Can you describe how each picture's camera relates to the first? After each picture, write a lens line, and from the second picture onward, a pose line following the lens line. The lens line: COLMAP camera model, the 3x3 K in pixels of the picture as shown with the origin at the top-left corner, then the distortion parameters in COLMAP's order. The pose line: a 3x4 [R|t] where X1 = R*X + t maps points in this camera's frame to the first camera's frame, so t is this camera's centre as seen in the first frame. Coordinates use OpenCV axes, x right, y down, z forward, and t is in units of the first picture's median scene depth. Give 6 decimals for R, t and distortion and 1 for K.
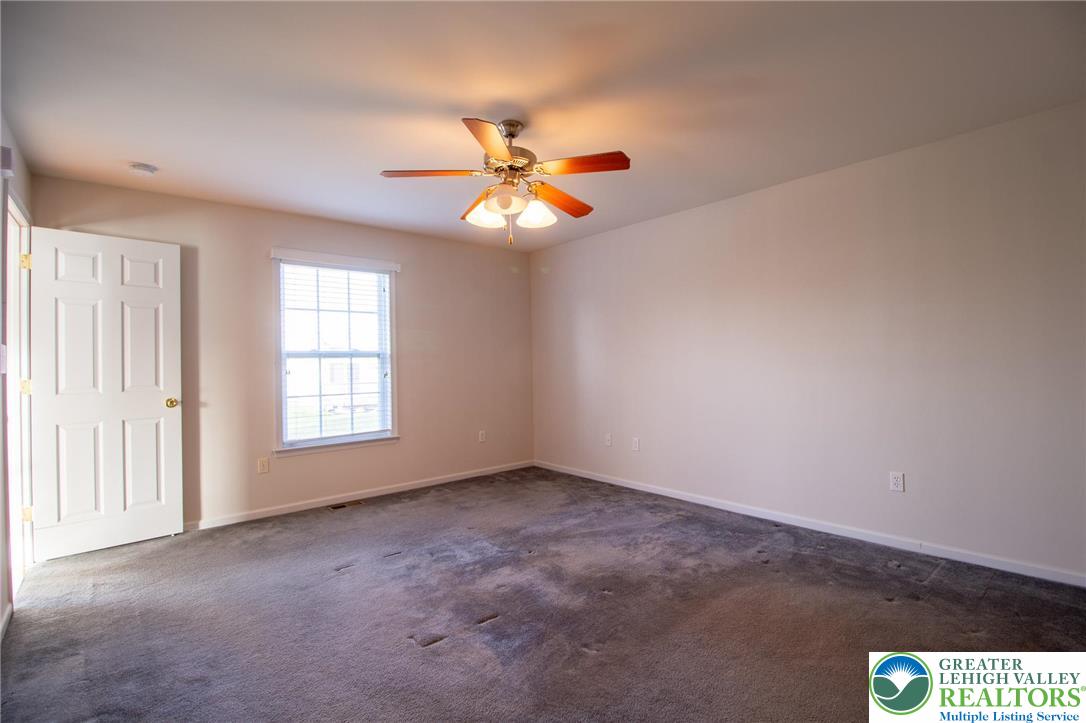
lens RADIAL K [[510.2, 0, 551.7], [0, 510.2, 358.7], [0, 0, 1]] dist [-0.001107, -0.011401]
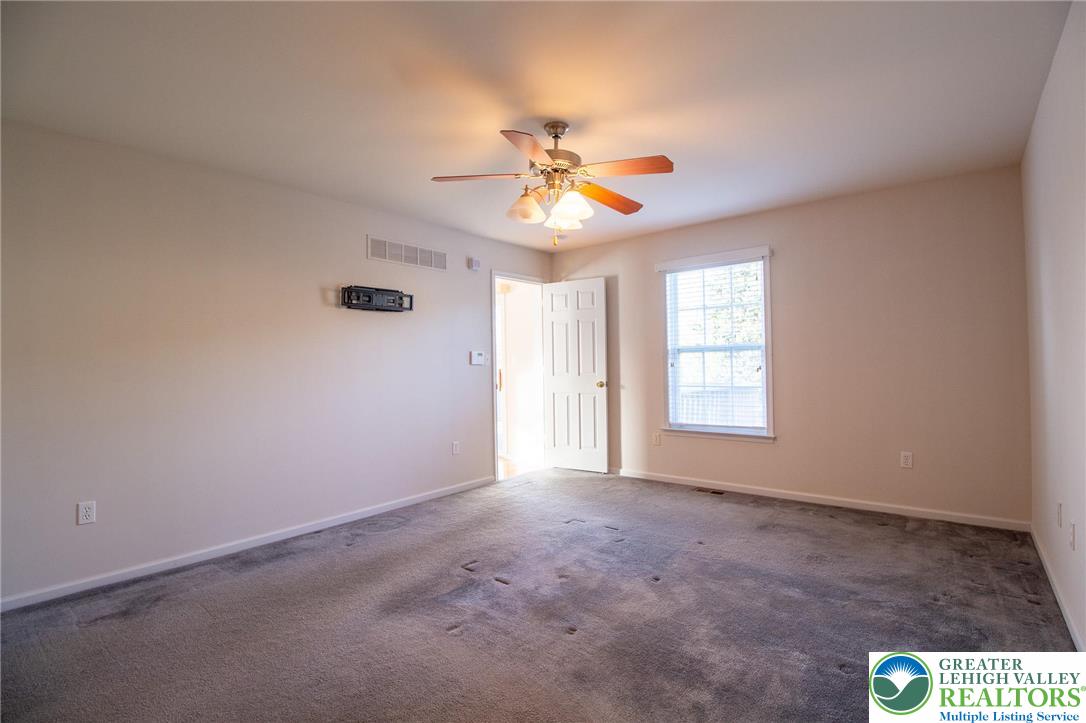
lens RADIAL K [[510.2, 0, 551.7], [0, 510.2, 358.7], [0, 0, 1]] dist [-0.001107, -0.011401]
pose [[0.169957, 0.010478, -0.985396, 0.610093], [0.027574, 0.999501, 0.015384, -0.013912], [0.985066, -0.029785, 0.169583, 0.528112]]
